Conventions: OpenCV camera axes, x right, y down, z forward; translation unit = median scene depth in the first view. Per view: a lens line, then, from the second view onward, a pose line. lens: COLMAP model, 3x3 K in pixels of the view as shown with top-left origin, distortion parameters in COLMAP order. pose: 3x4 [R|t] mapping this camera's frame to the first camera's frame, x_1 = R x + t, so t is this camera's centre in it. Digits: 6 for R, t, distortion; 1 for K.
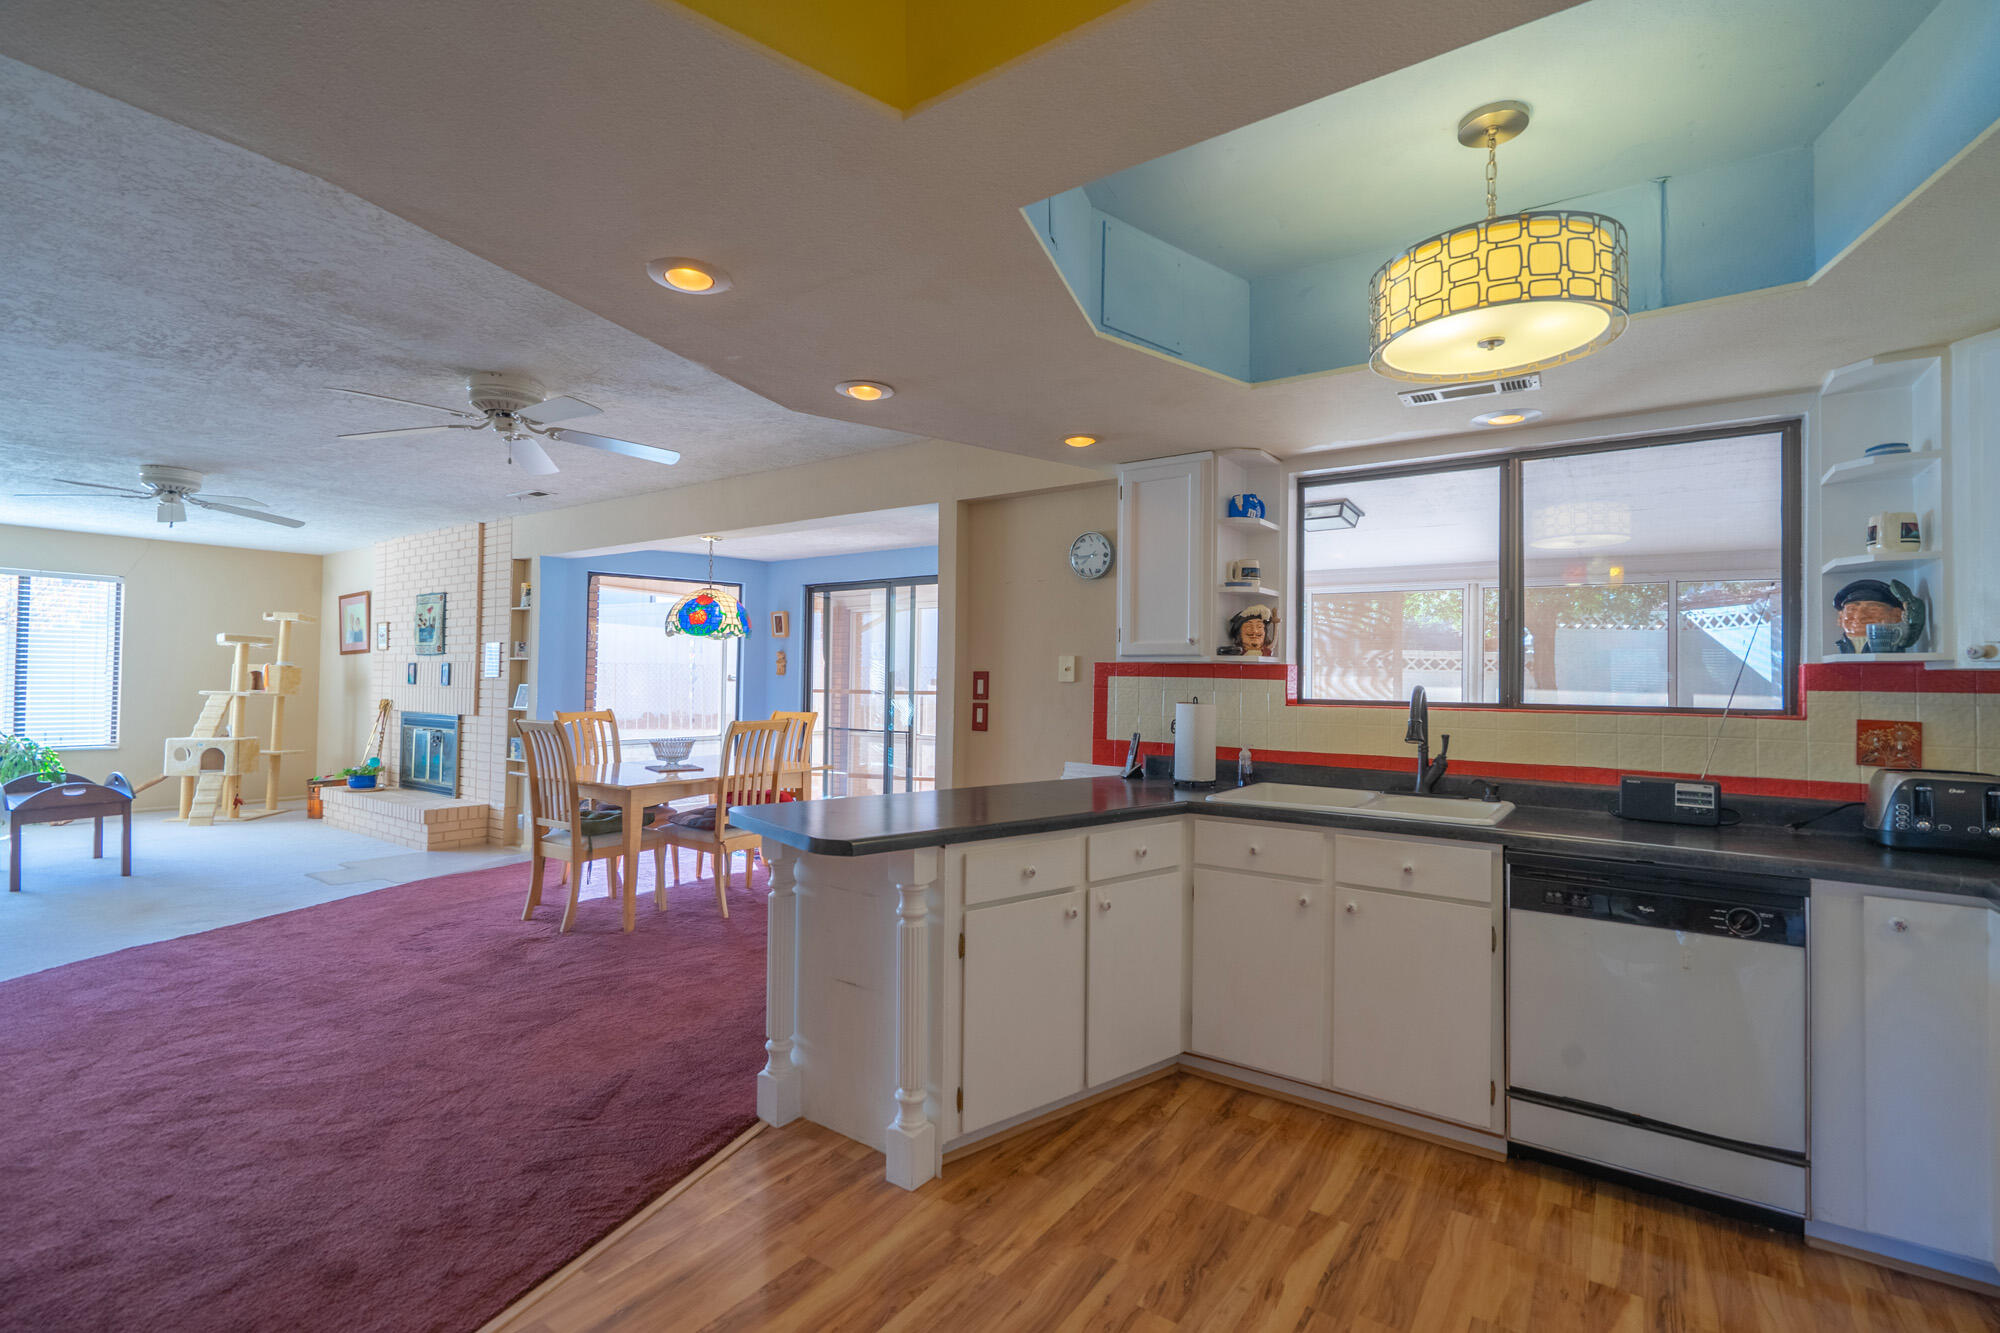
lens RADIAL K [[912.0, 0, 1011.3], [0, 912.0, 663.3], [0, 0, 1]] dist [-0.002848, 0.001840]
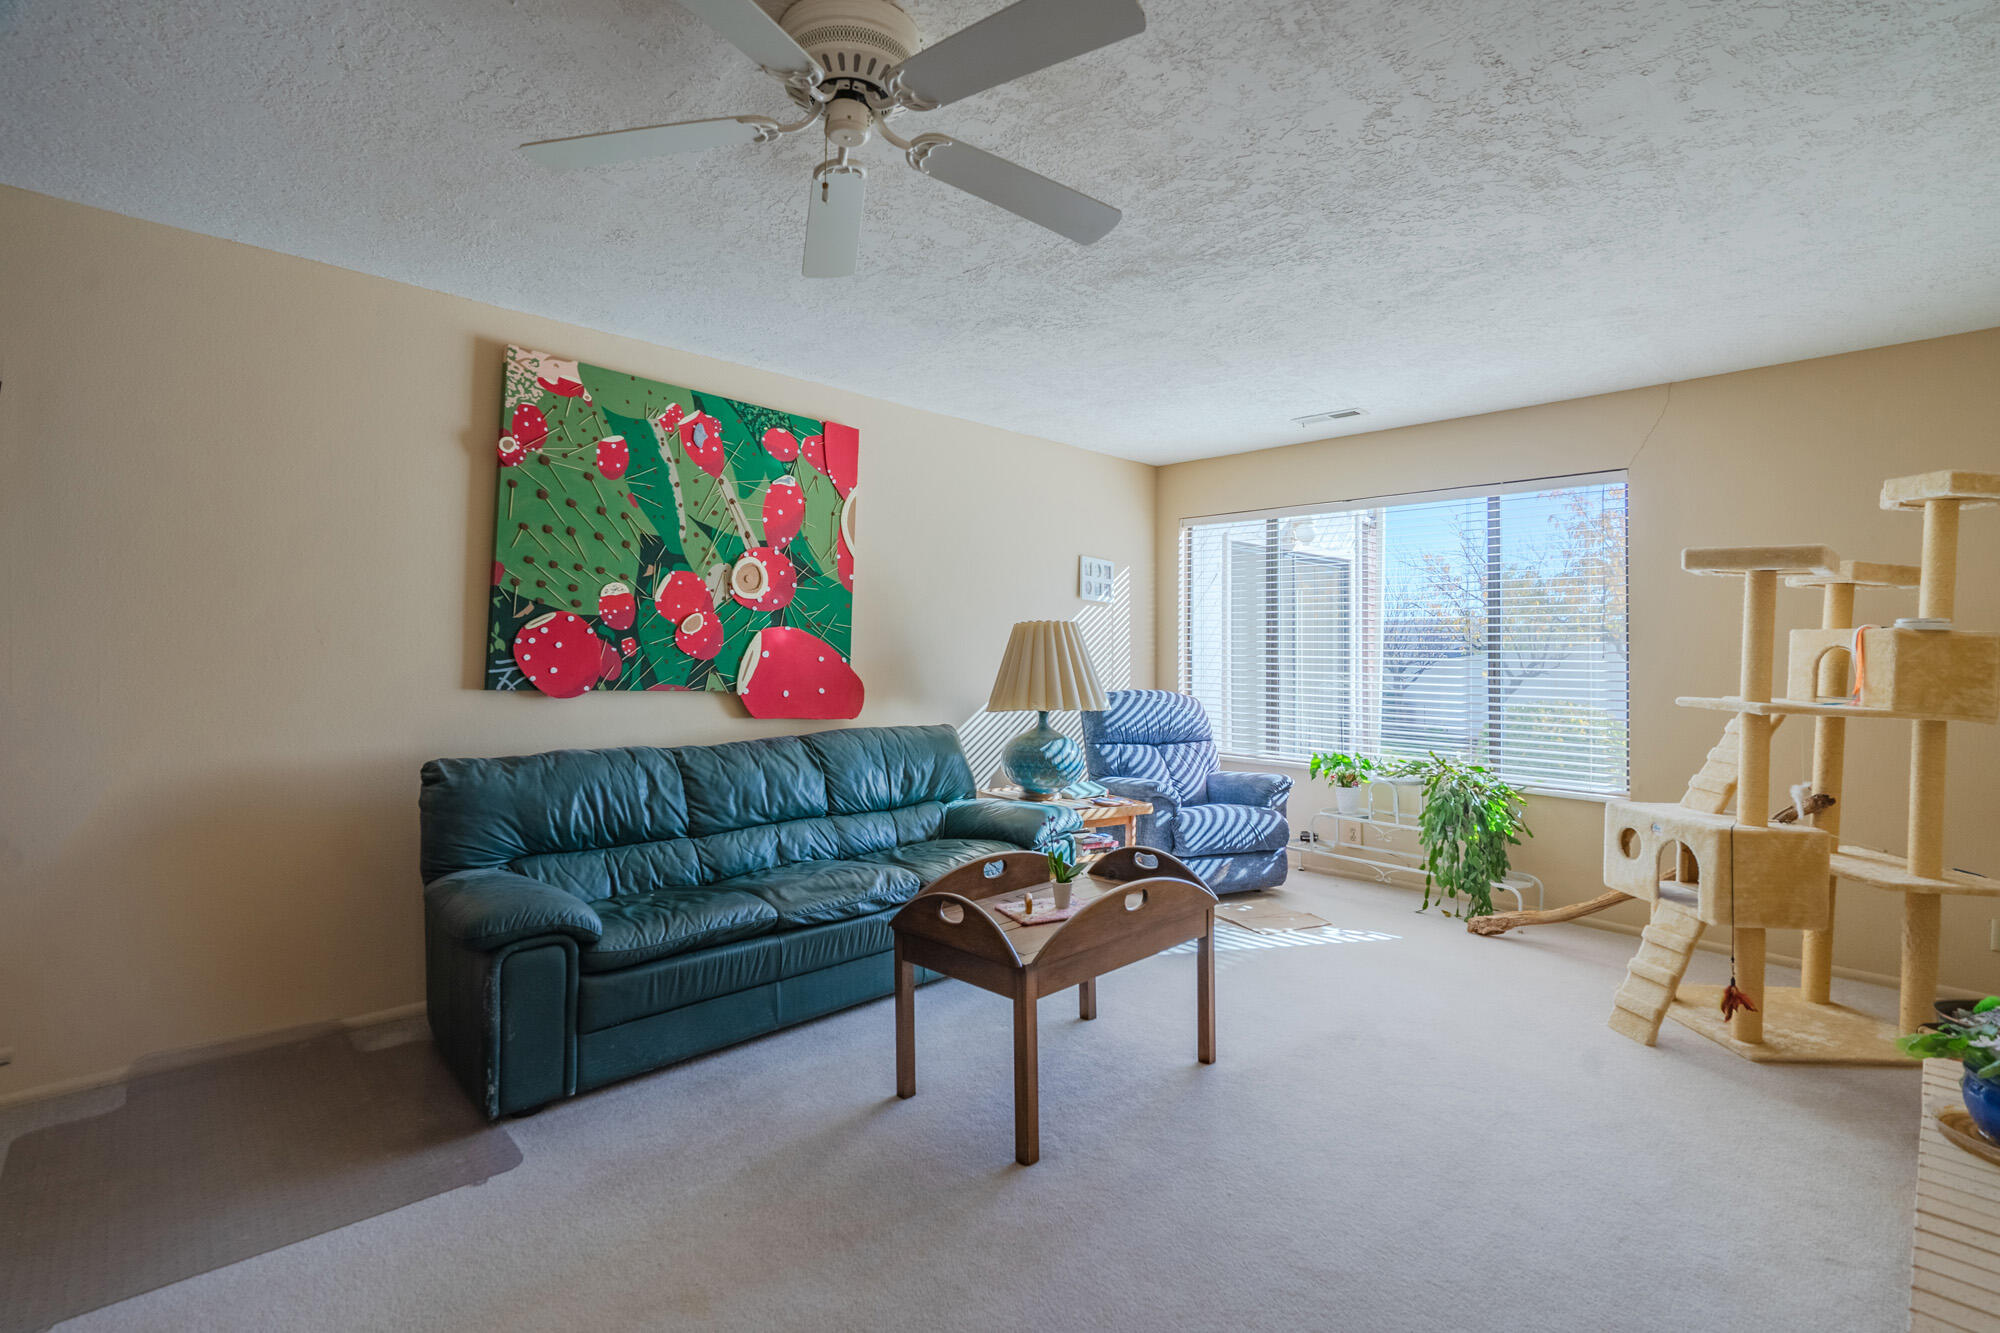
lens RADIAL K [[912.0, 0, 983.3], [0, 912.0, 628.8], [0, 0, 1]] dist [-0.002848, 0.001840]
pose [[-0.201991, -0.042109, -0.978482, -0.452390], [0.004069, 0.999031, -0.043833, 0.018110], [0.979379, -0.012835, -0.201624, 0.834891]]
